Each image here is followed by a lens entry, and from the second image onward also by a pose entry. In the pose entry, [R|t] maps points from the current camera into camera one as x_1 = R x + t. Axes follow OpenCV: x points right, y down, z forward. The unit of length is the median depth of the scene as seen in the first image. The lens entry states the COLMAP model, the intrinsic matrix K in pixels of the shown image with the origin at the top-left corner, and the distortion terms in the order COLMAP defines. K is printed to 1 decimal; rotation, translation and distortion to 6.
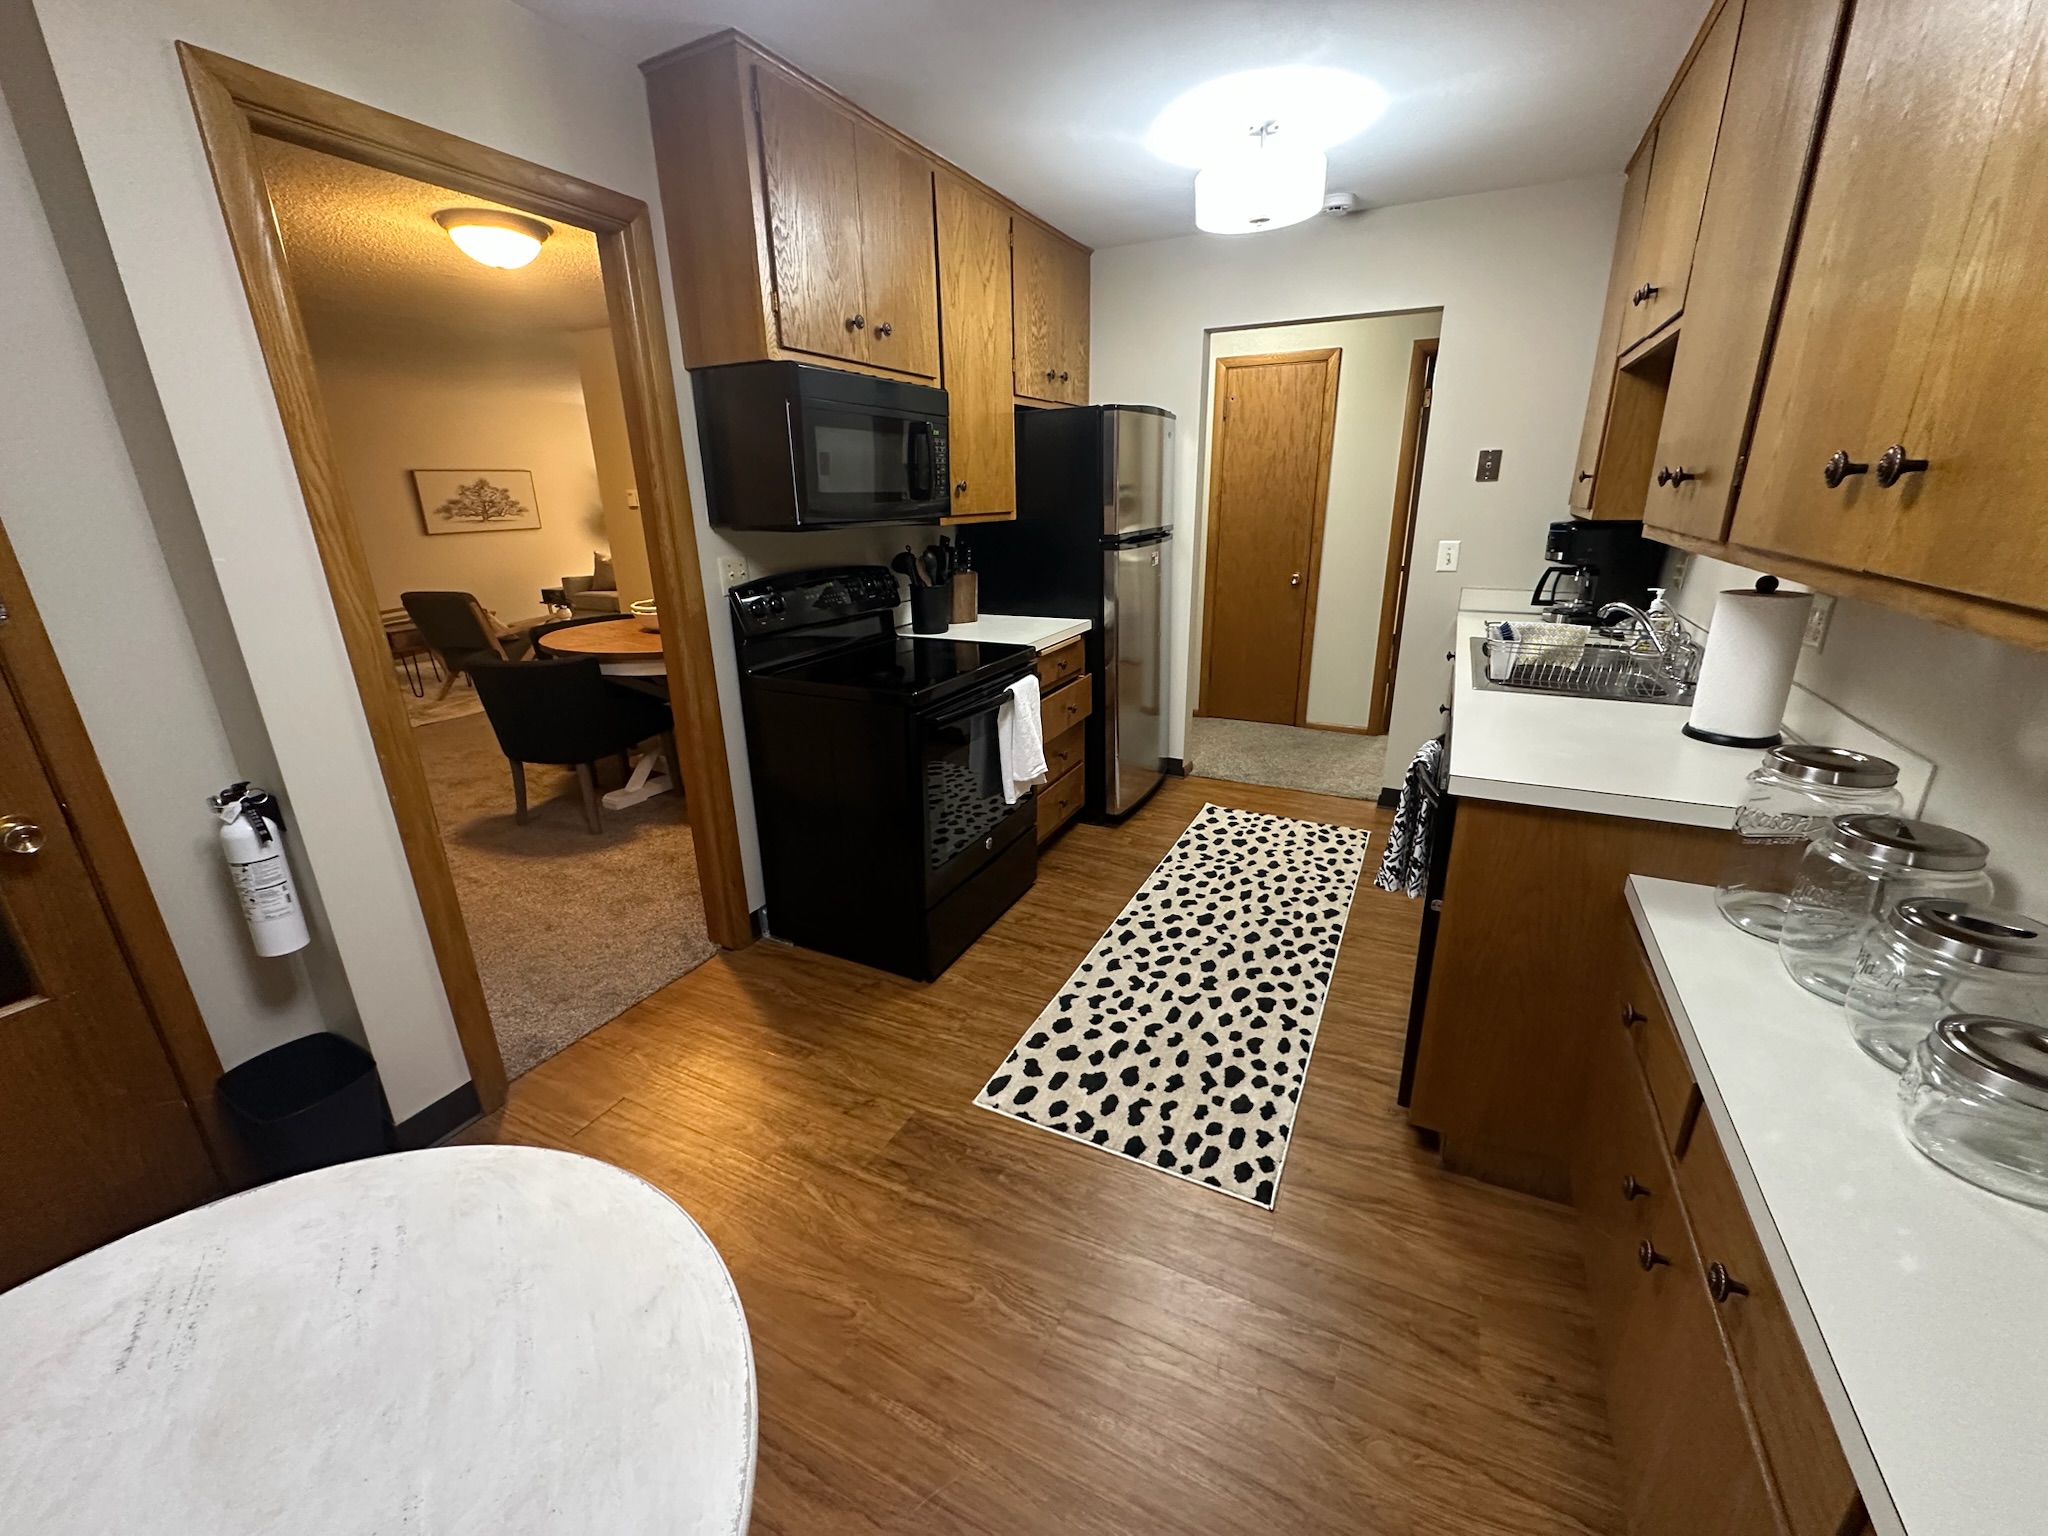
lens RADIAL K [[817.1, 0, 1026.9], [0, 817.1, 763.5], [0, 0, 1]] dist [-0.006612, 0.001342]
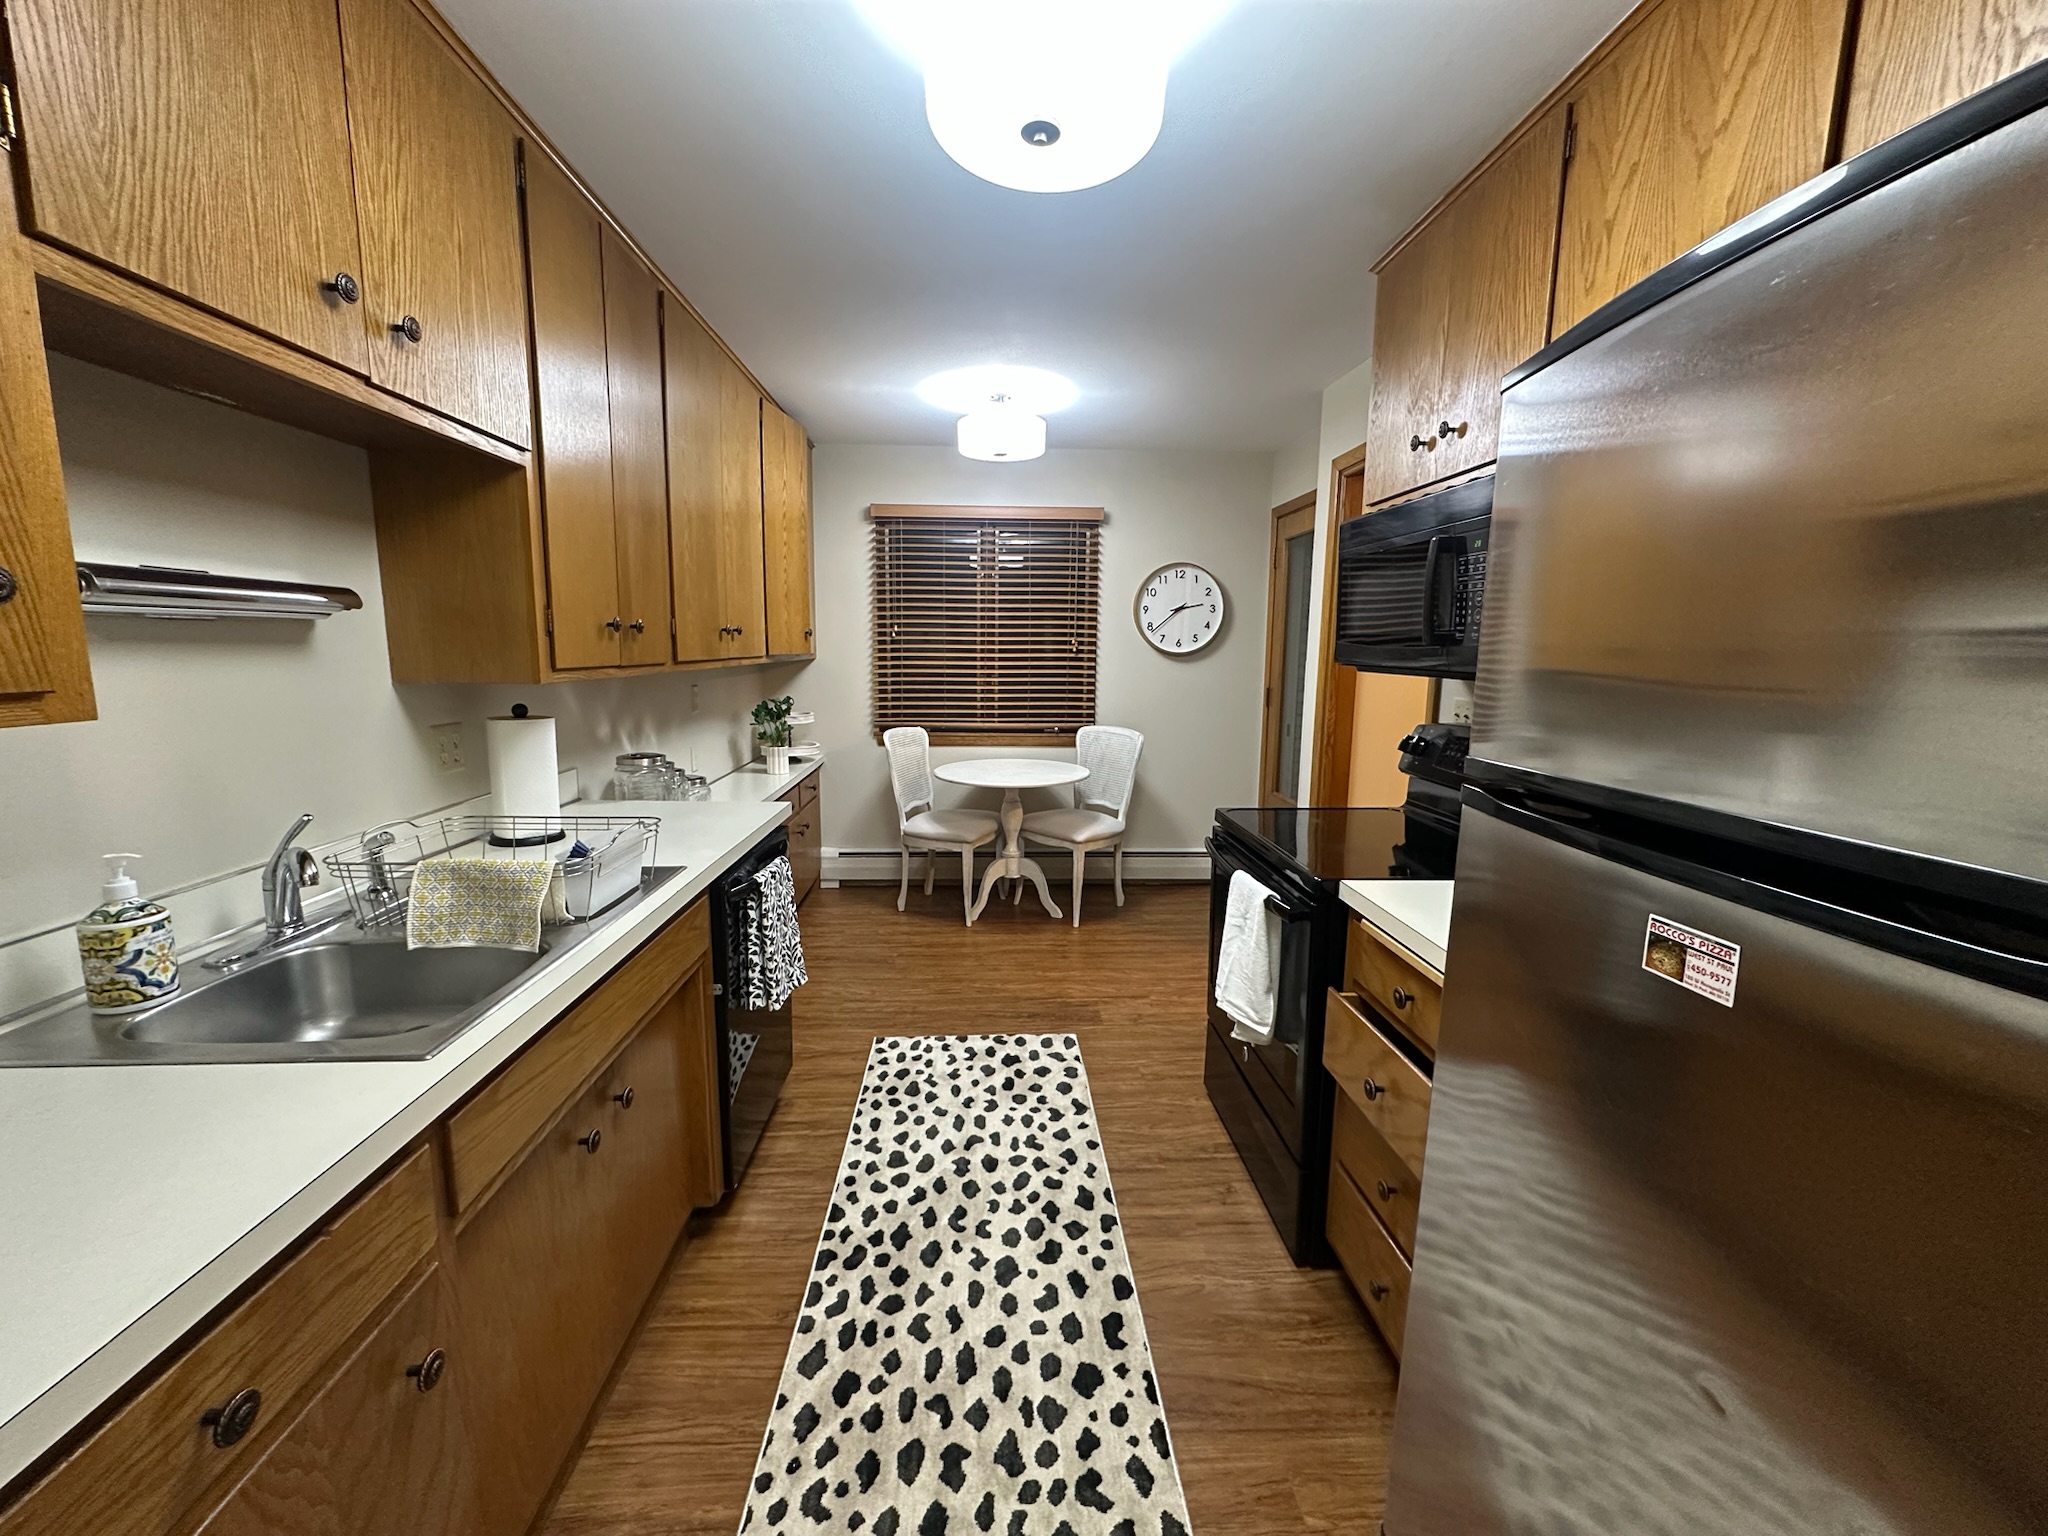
lens RADIAL K [[817.1, 0, 1020.1], [0, 817.1, 766.0], [0, 0, 1]] dist [-0.006612, 0.001342]
pose [[-0.873326, 0.080760, -0.480395, 0.565691], [-0.150033, 0.893631, 0.422981, -0.512138], [0.463456, 0.441475, -0.768315, 1.536465]]
